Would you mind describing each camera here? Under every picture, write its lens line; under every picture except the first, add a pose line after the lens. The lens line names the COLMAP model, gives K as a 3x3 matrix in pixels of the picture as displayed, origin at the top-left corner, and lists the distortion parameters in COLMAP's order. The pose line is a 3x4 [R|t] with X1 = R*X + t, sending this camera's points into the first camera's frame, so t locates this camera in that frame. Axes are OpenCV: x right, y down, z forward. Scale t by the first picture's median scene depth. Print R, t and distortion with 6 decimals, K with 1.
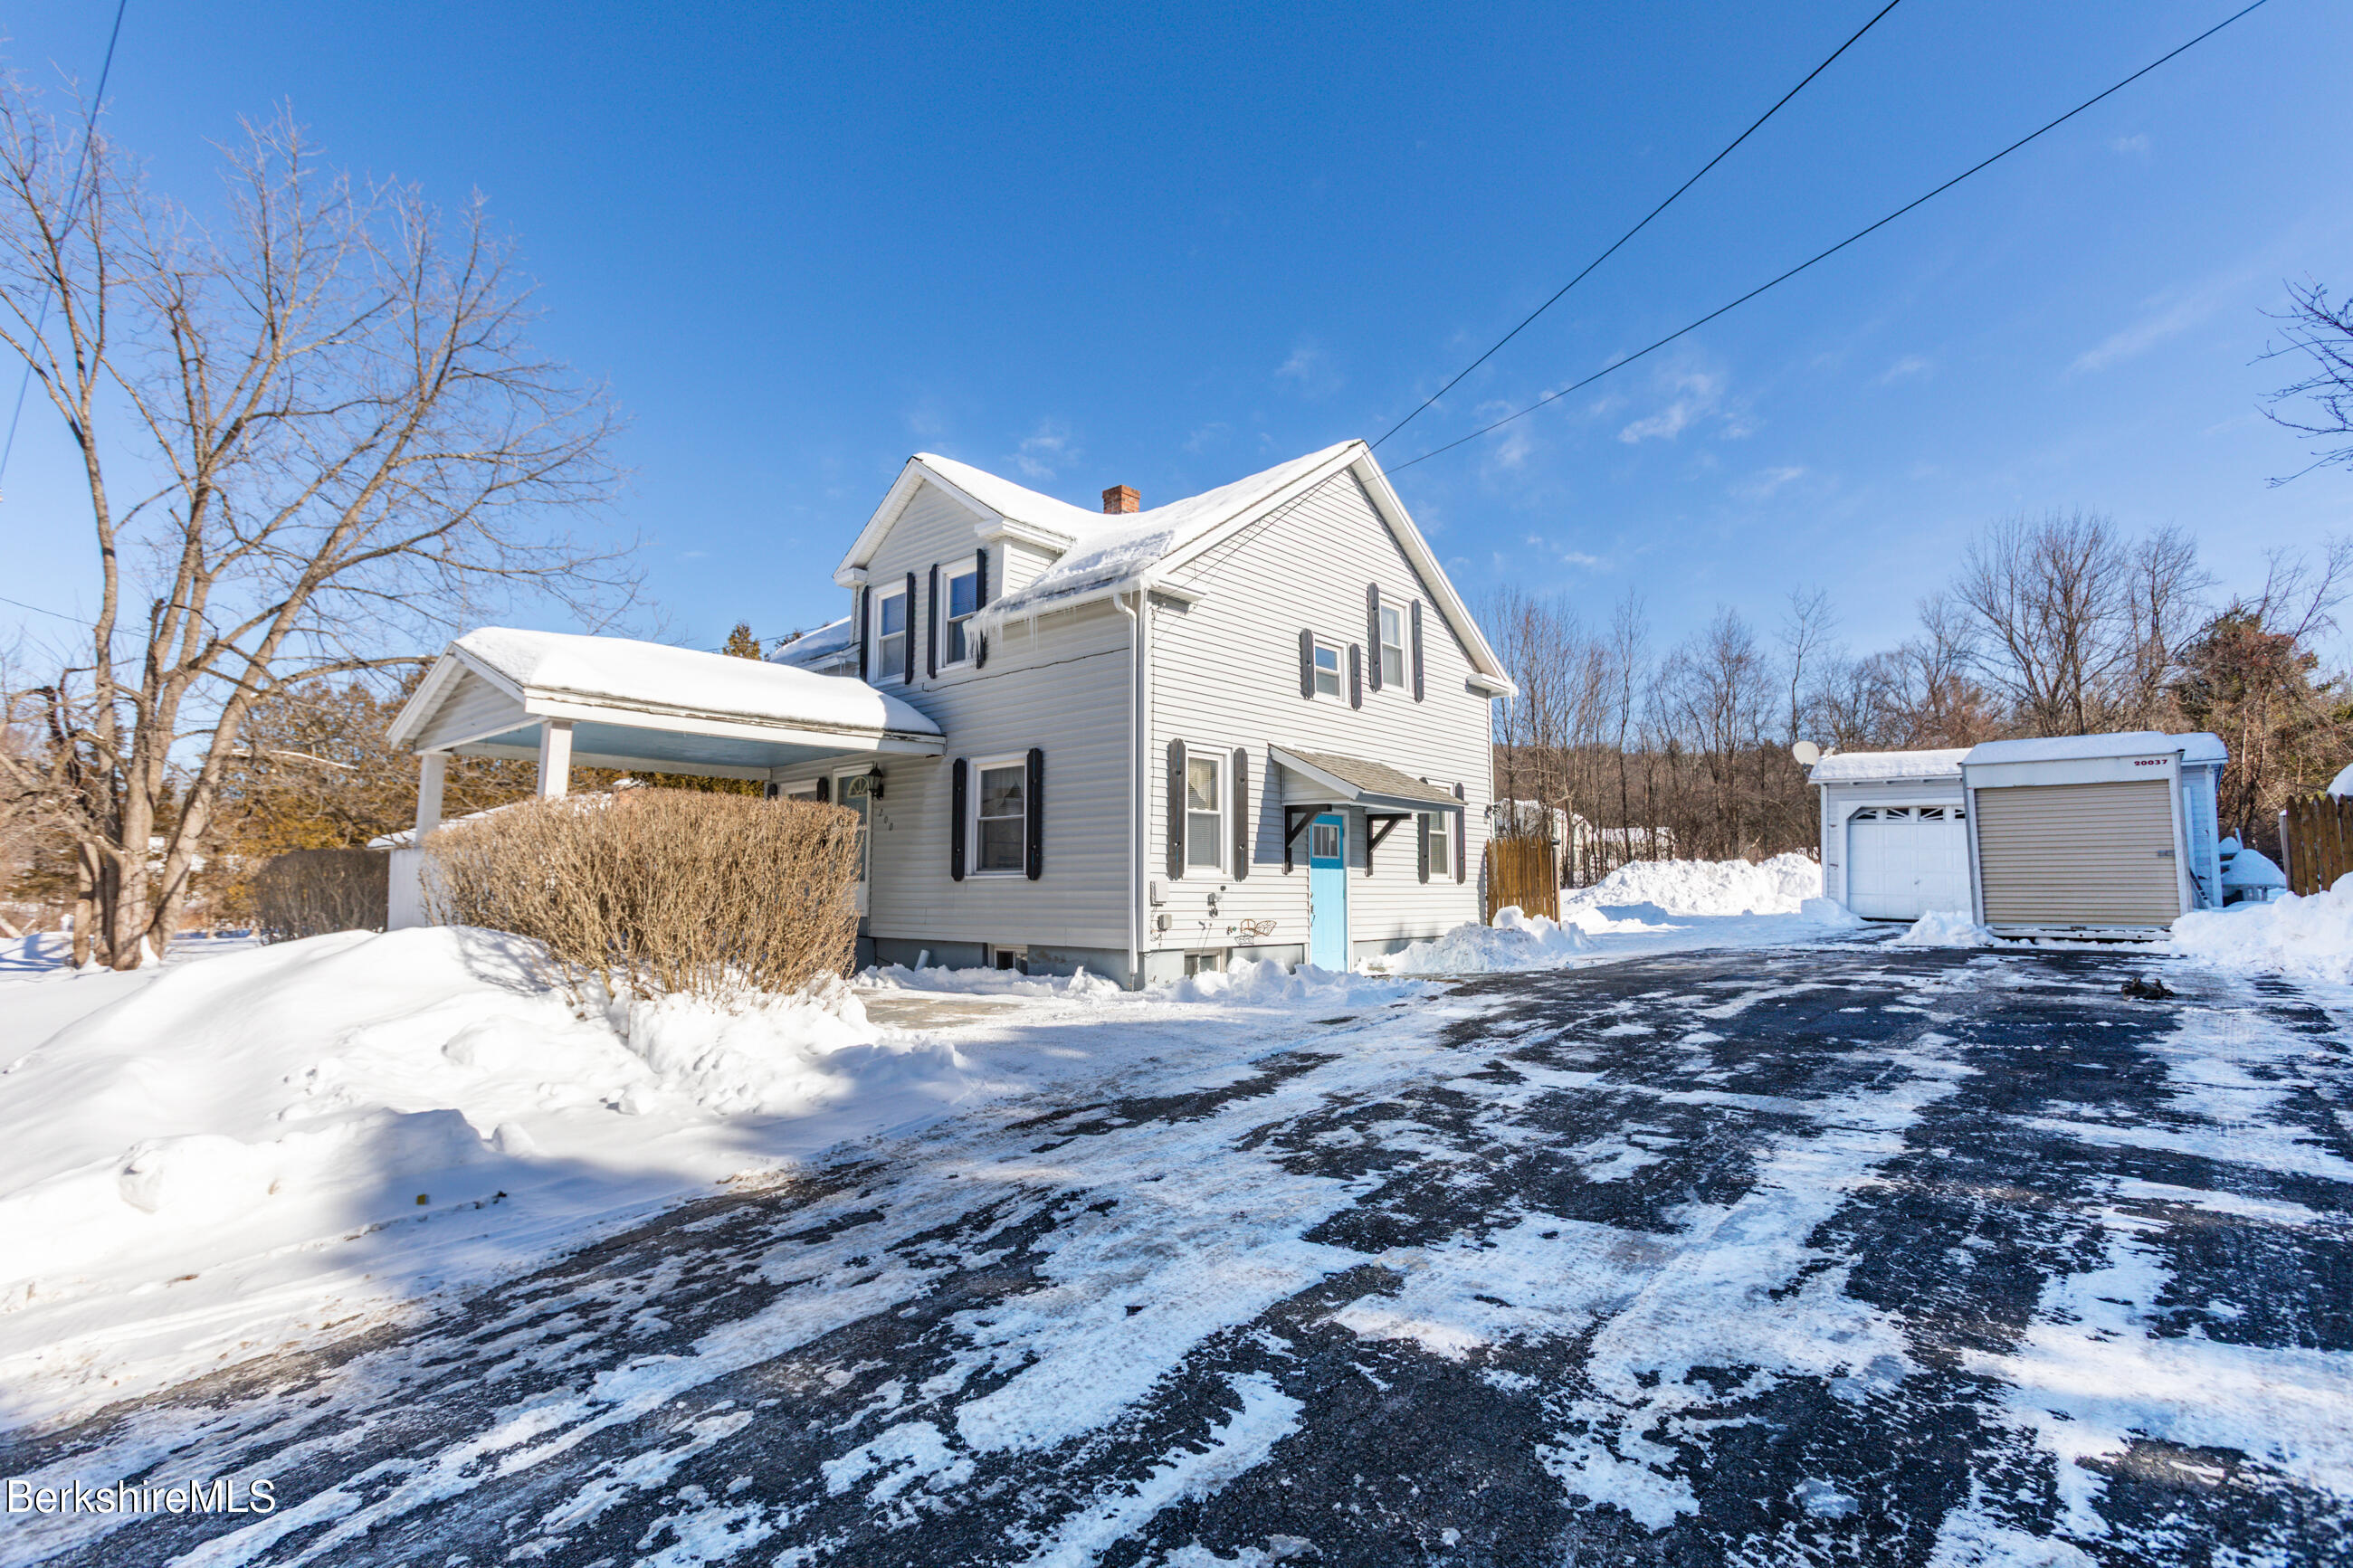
lens RADIAL K [[1137.3, 0, 1176.5], [0, 1137.3, 784.0], [0, 0, 1]] dist [-0.004562, -0.000780]
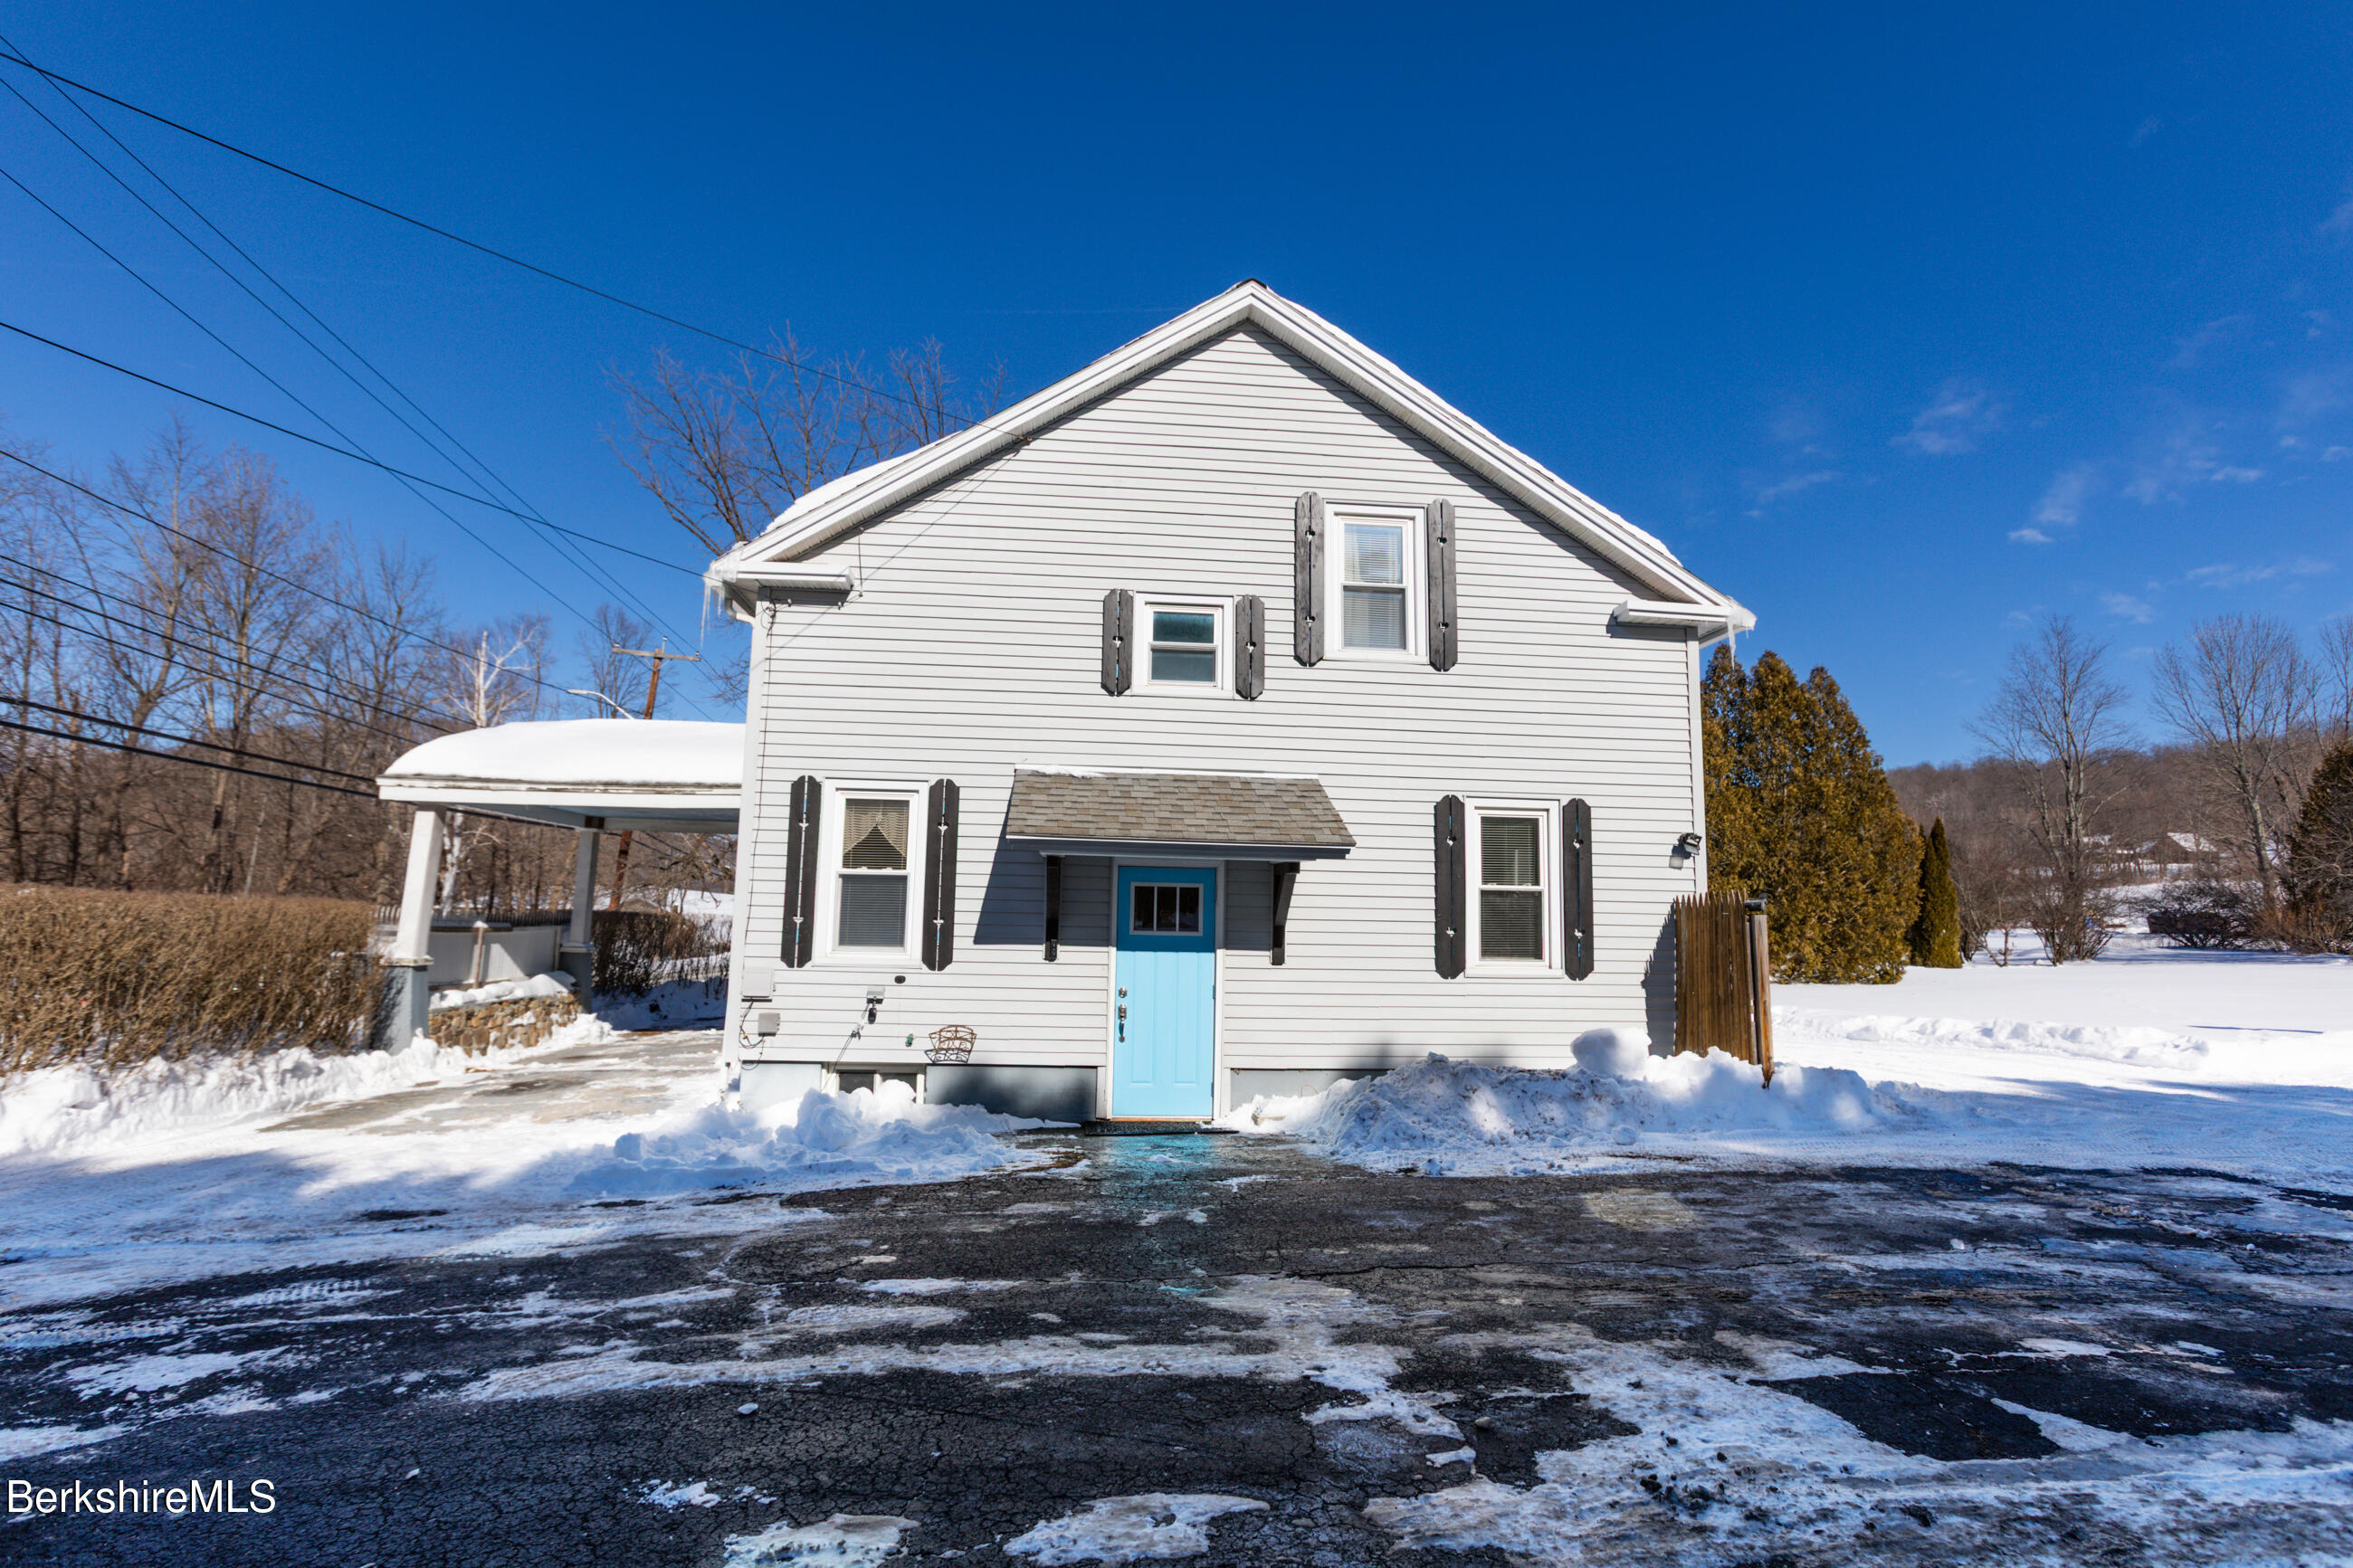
lens RADIAL K [[1137.3, 0, 1176.5], [0, 1137.3, 784.0], [0, 0, 1]] dist [-0.004562, -0.000780]
pose [[0.743349, -0.075156, -0.664668, 0.543253], [0.046568, 0.997072, -0.060661, 0.019050], [0.667280, 0.014140, 0.744672, 0.508931]]
